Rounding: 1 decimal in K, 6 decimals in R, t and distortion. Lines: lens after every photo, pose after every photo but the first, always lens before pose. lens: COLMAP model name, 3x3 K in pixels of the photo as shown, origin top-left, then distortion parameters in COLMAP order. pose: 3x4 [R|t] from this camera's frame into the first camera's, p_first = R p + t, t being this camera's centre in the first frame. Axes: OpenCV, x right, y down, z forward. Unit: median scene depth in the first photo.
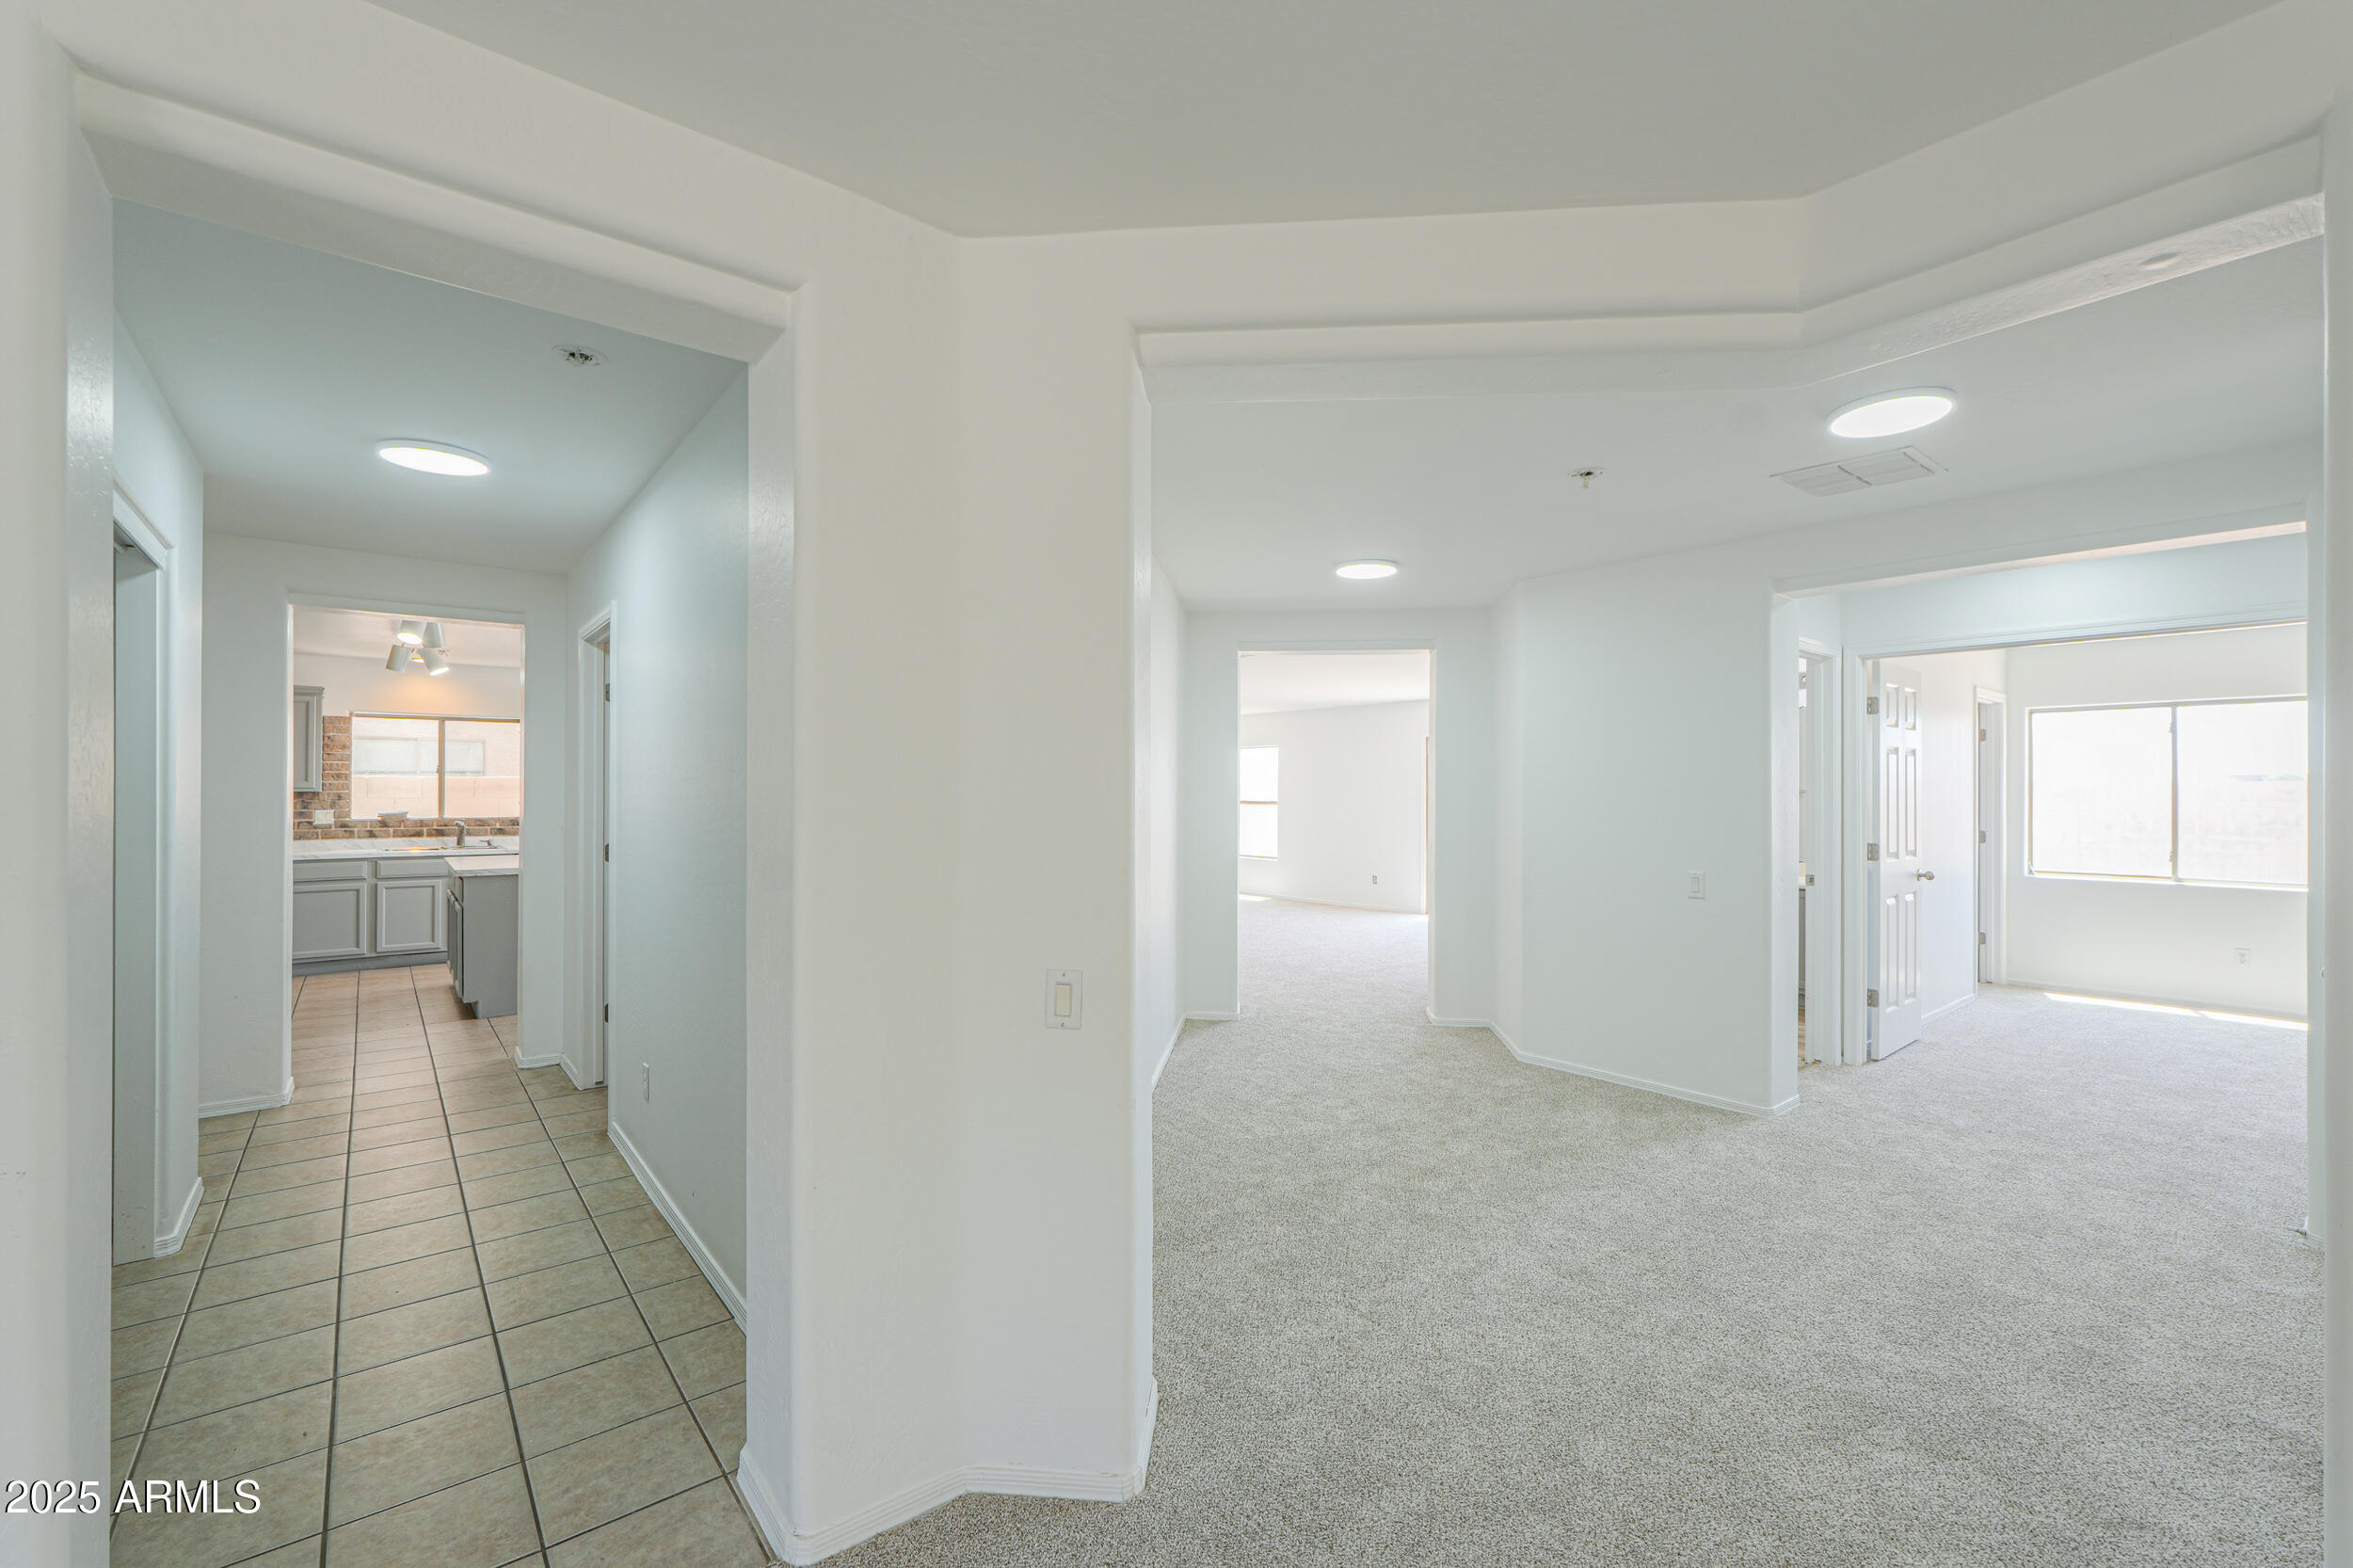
lens RADIAL K [[989.5, 0, 1165.3], [0, 989.5, 784.9], [0, 0, 1]] dist [-0.003029, 0.000017]
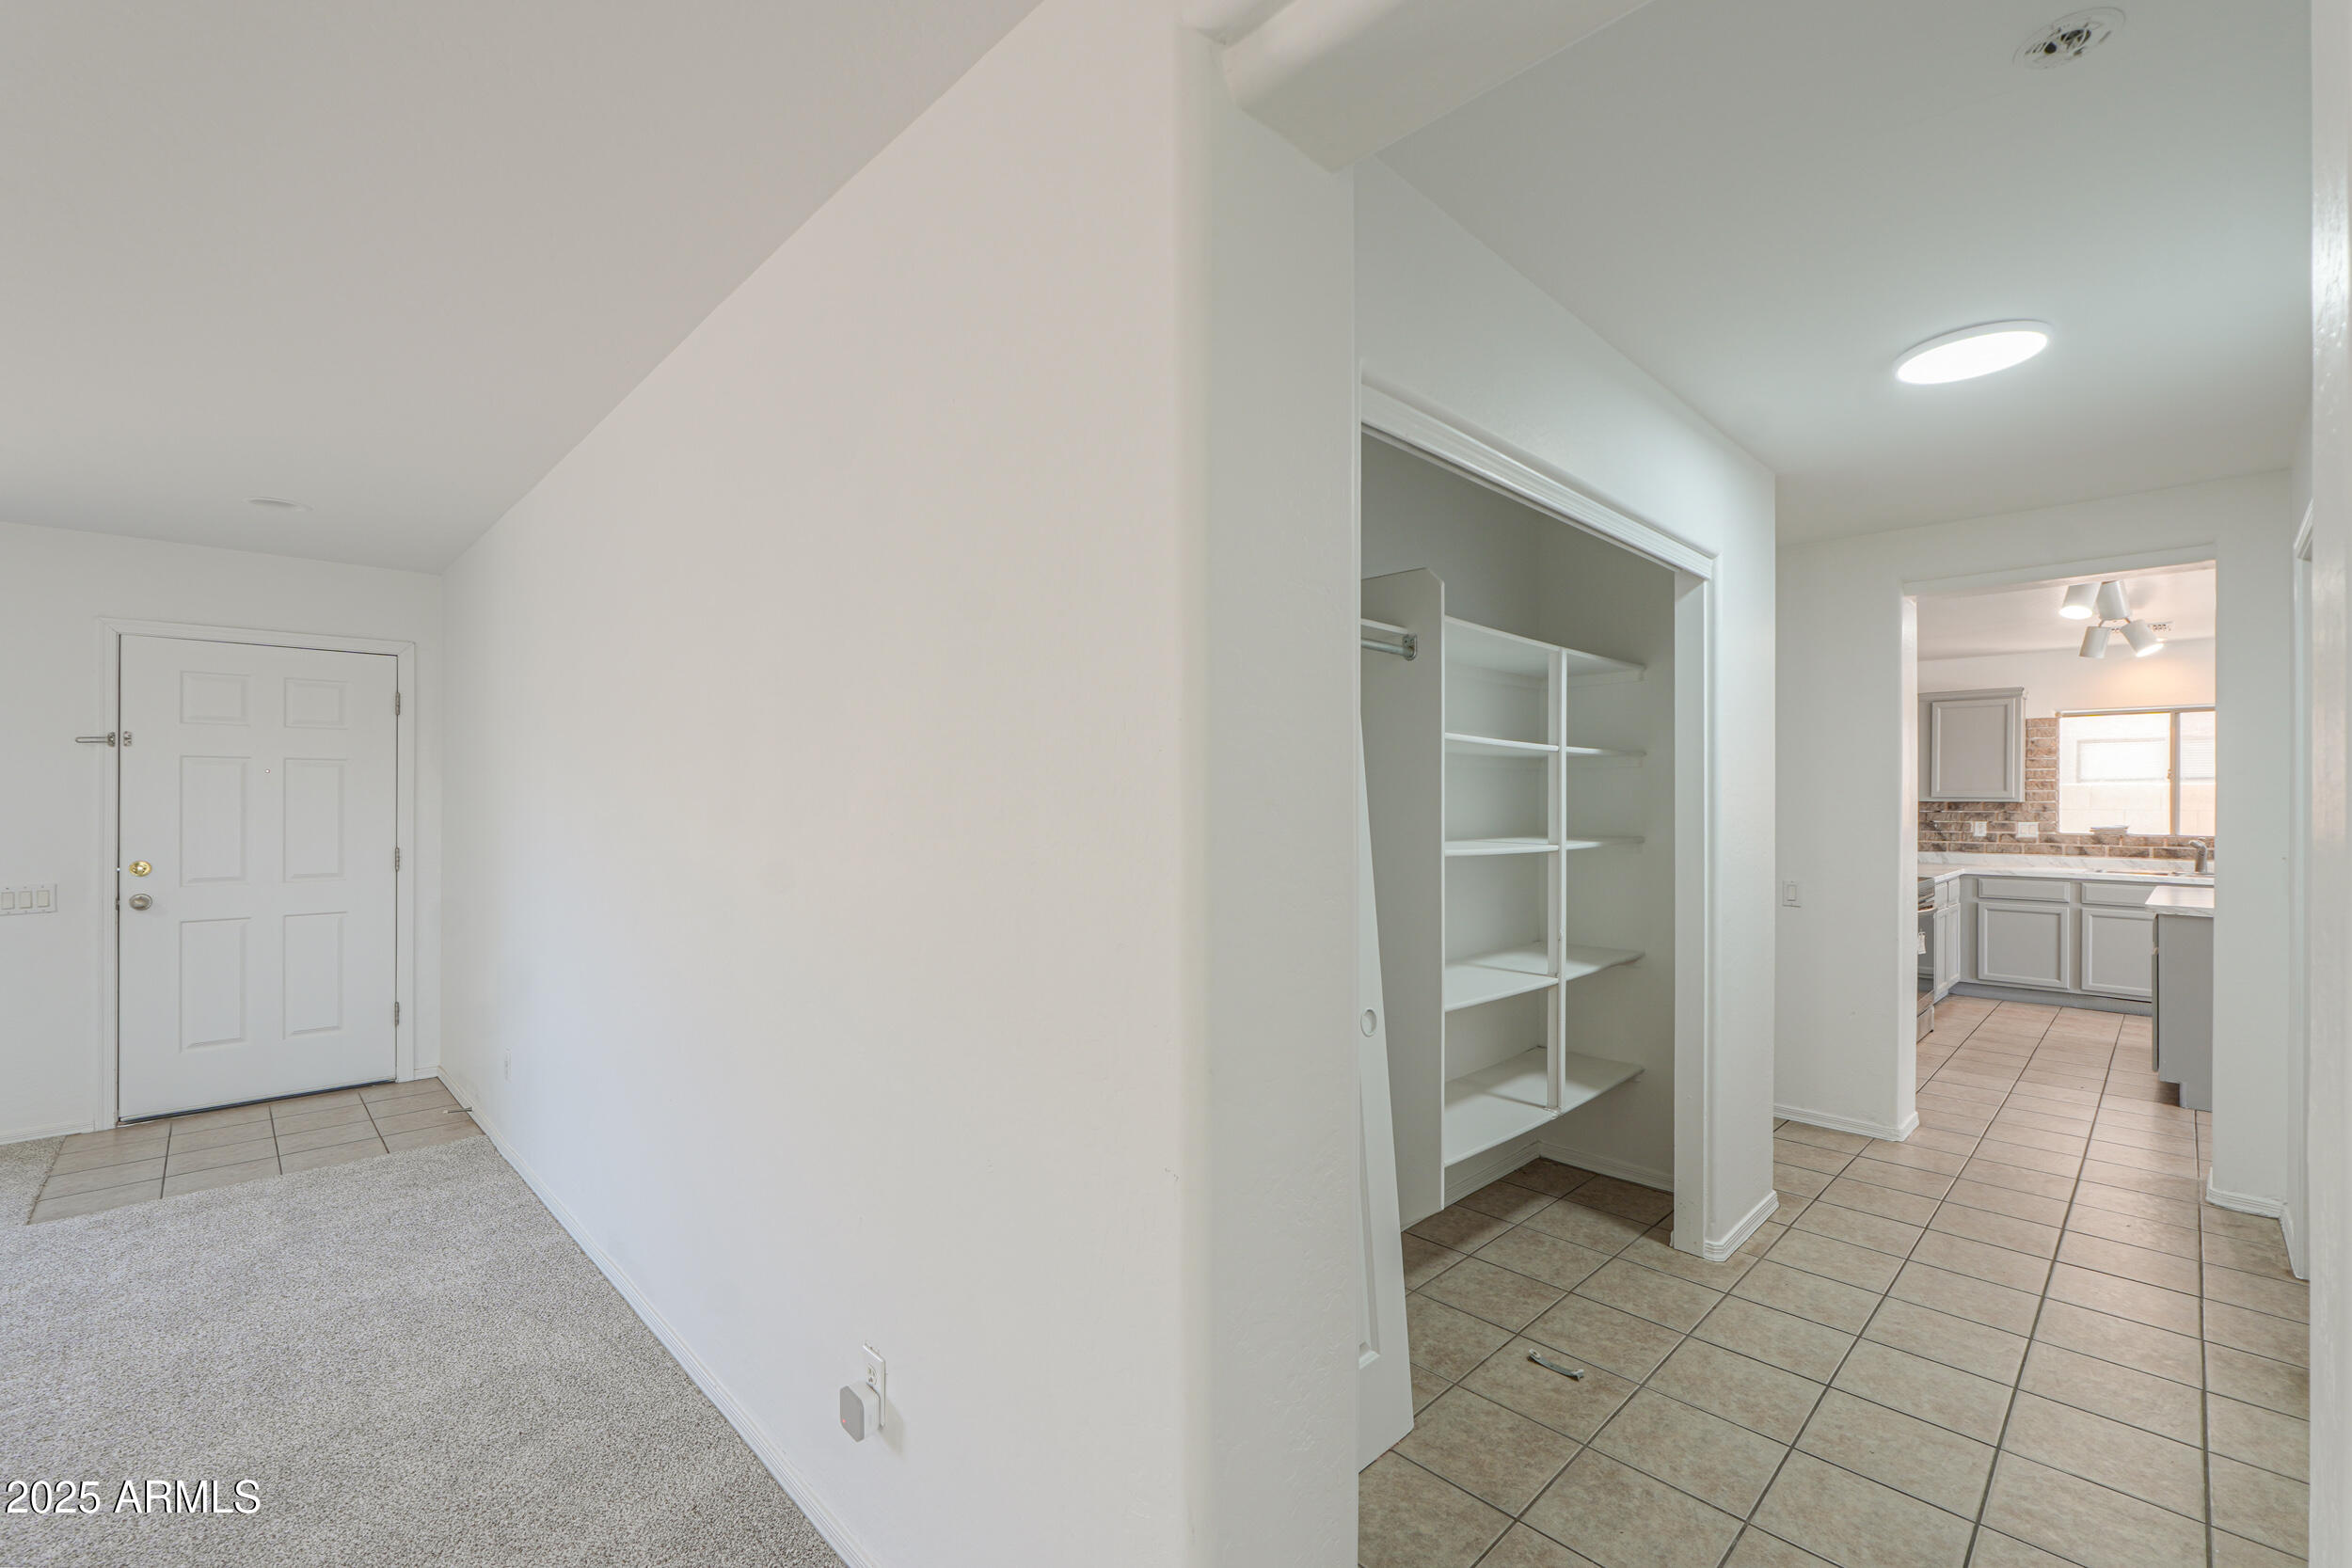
lens RADIAL K [[986.6, 0, 1193.2], [0, 986.6, 781.8], [0, 0, 1]] dist [-0.003752, -0.000813]
pose [[0.099391, -0.017329, -0.994898, -0.024282], [0.001917, 0.999850, -0.017224, 0.002668], [0.995047, -0.000195, 0.099409, 0.147799]]
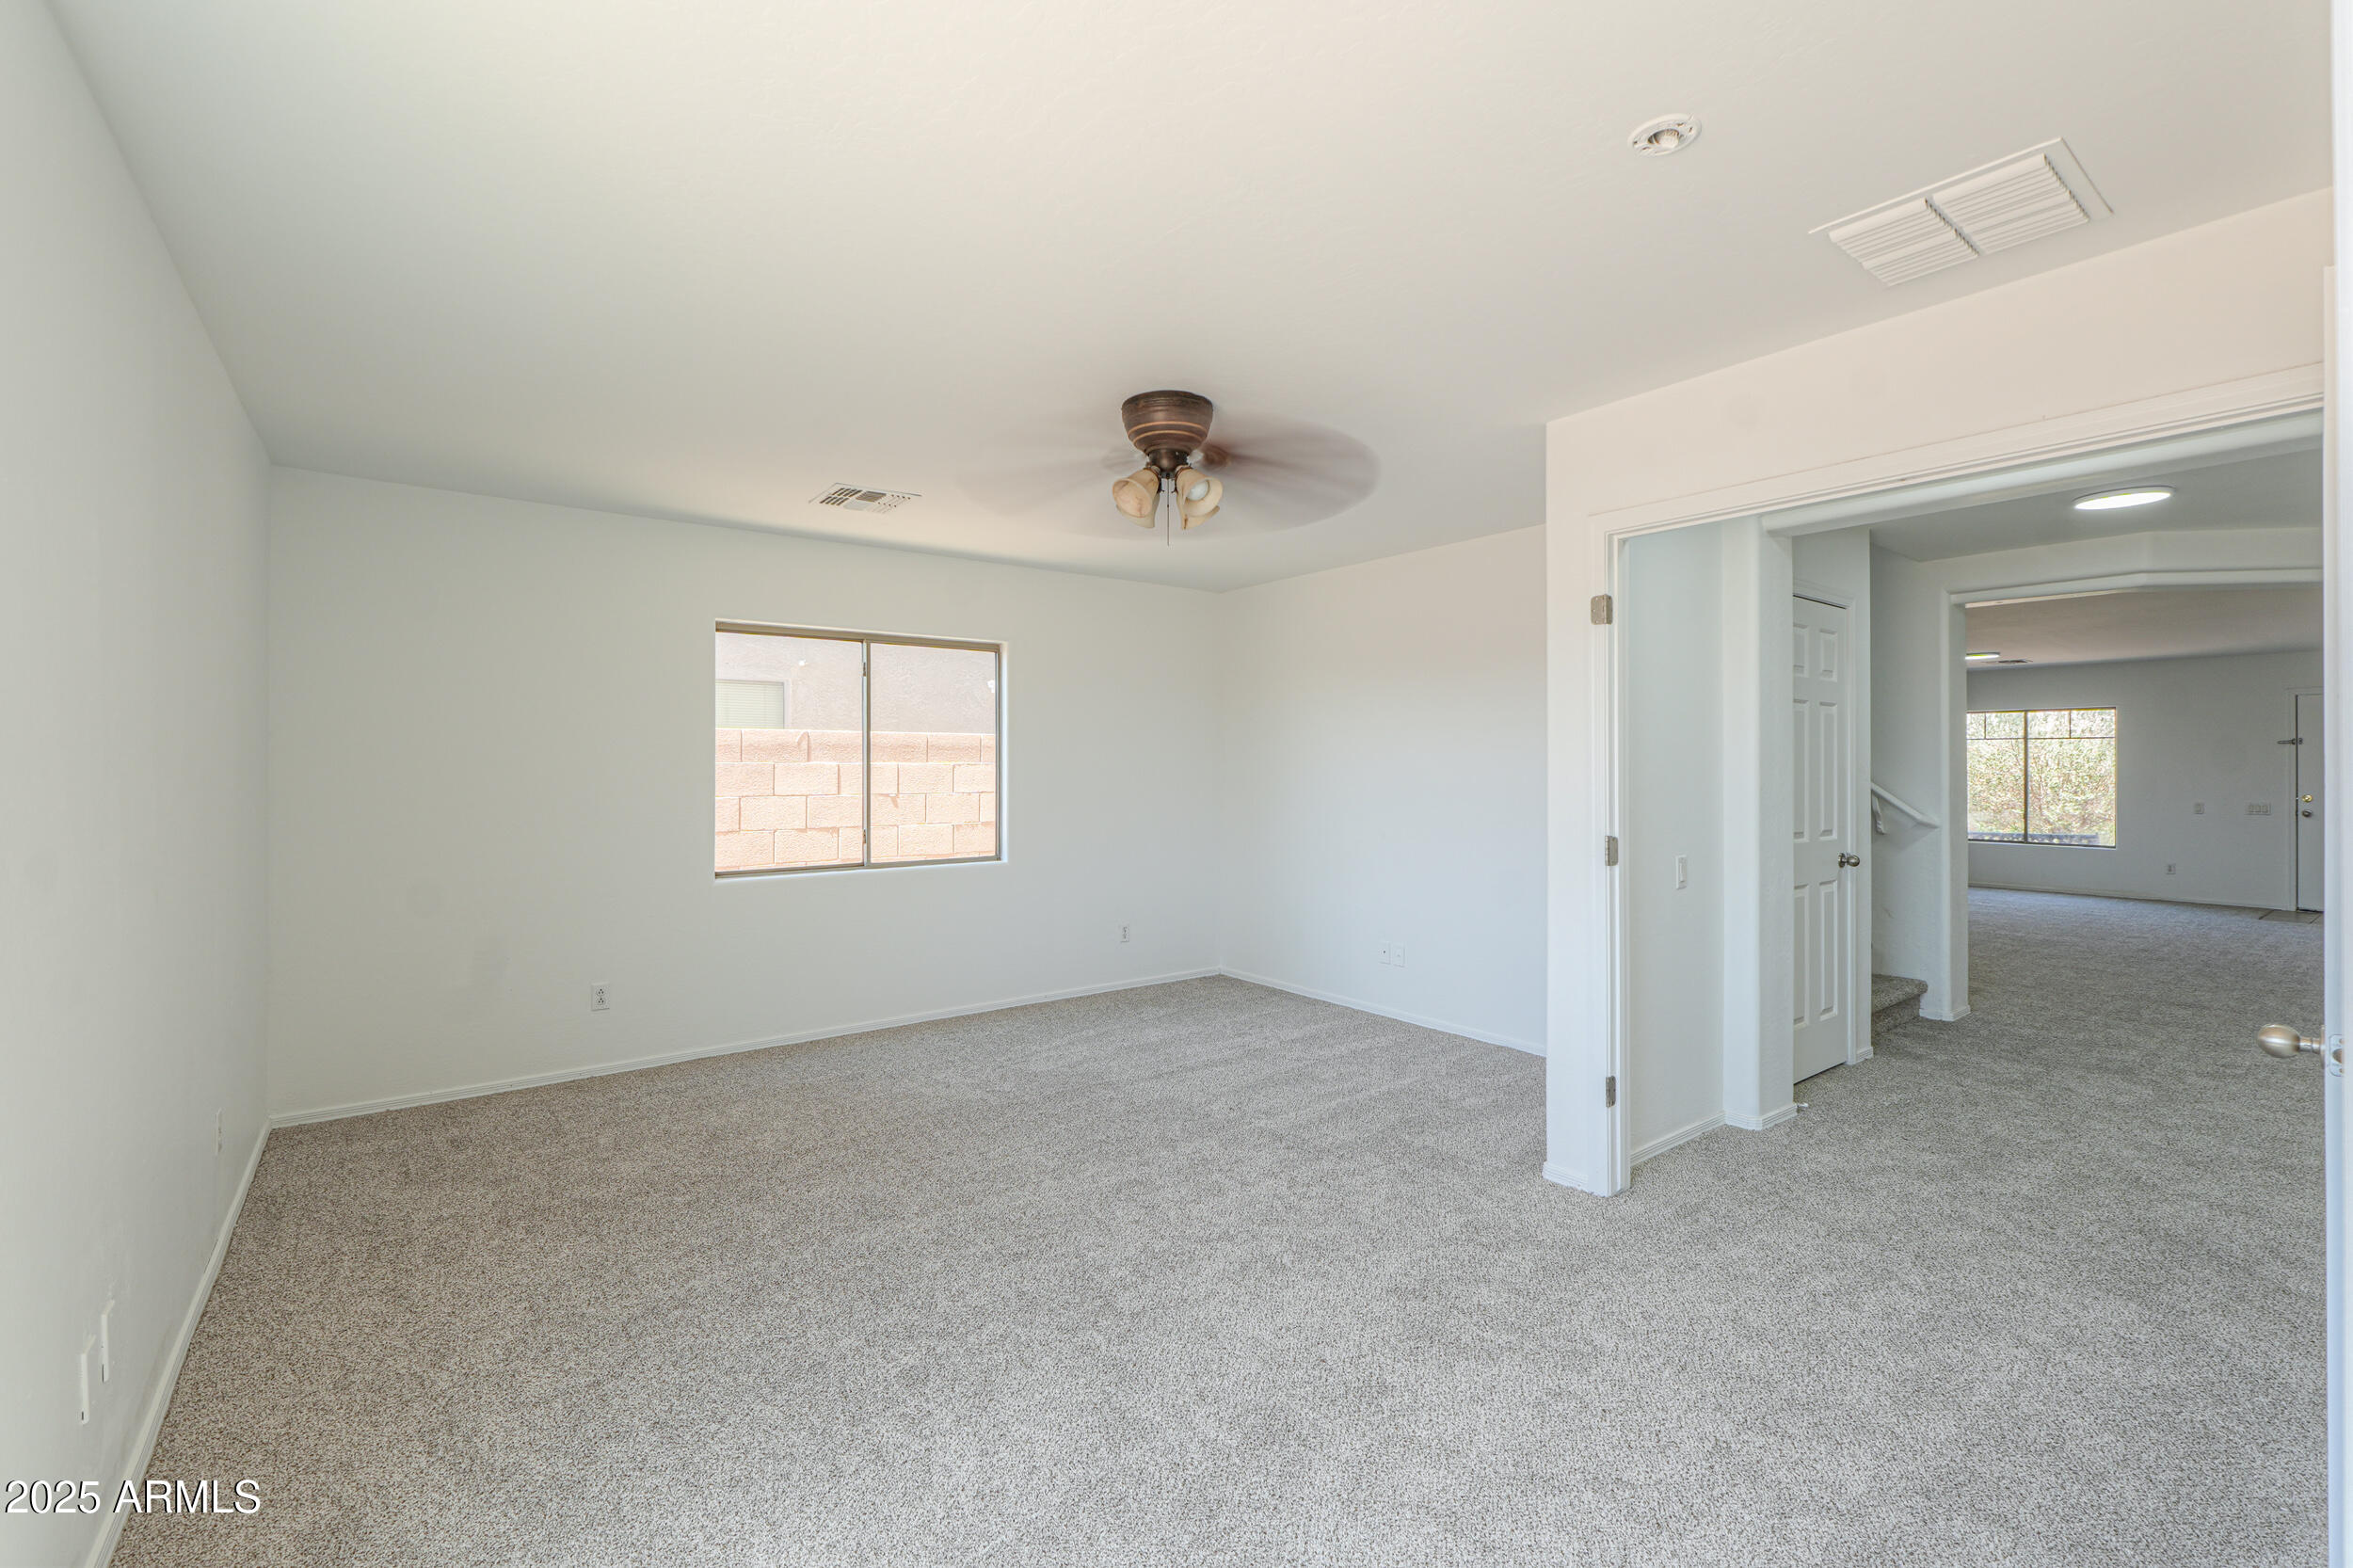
lens RADIAL K [[996.1, 0, 1163.0], [0, 996.1, 768.9], [0, 0, 1]] dist [-0.002629, -0.000300]
pose [[-0.998839, -0.005522, 0.047864, 0.745103], [-0.005607, 0.999983, -0.001646, 0.013384], [-0.047854, -0.001913, -0.998852, 0.929743]]
